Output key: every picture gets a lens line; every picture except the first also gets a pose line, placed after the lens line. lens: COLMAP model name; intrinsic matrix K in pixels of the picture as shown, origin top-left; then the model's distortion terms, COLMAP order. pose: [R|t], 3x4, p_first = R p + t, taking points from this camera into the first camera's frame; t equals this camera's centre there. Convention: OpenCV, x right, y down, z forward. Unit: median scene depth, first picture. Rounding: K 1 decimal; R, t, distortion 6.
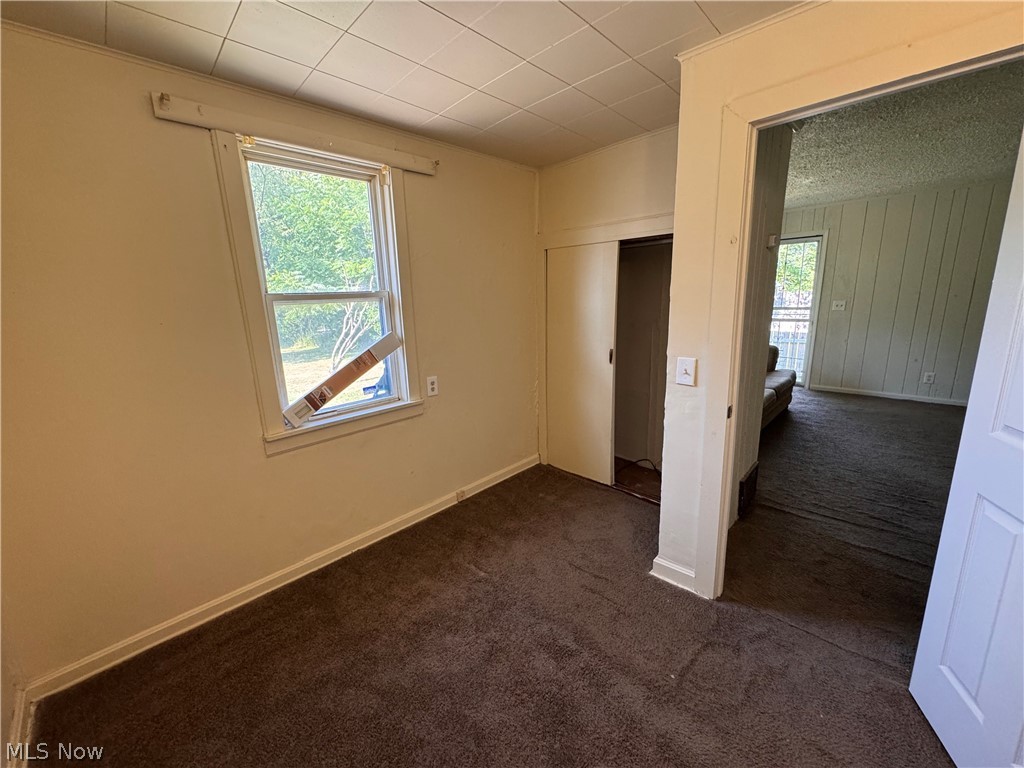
lens RADIAL K [[406.9, 0, 515.9], [0, 406.9, 391.2], [0, 0, 1]] dist [0.000592, 0.000012]
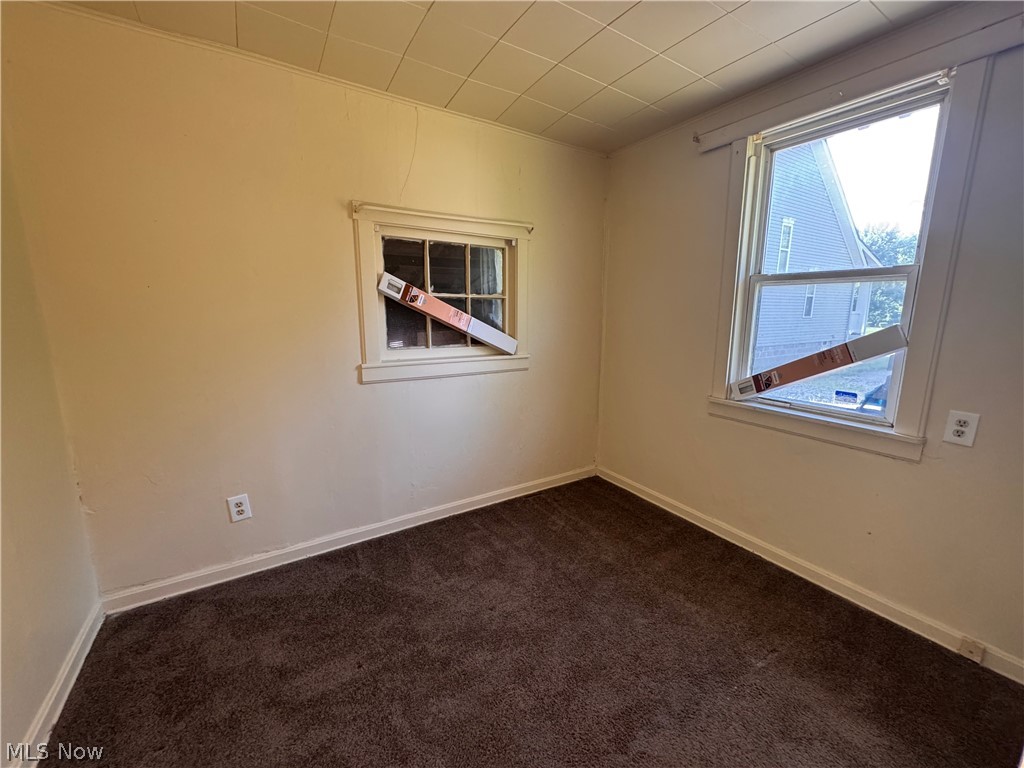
lens RADIAL K [[413.0, 0, 512.0], [0, 413.0, 384.0], [0, 0, 1]] dist [-0.001049, -0.000141]
pose [[-0.240605, 0.223765, -0.944478, 0.564303], [-0.205988, 0.939127, 0.274972, -0.117581], [0.948514, 0.260710, -0.179866, 0.572308]]
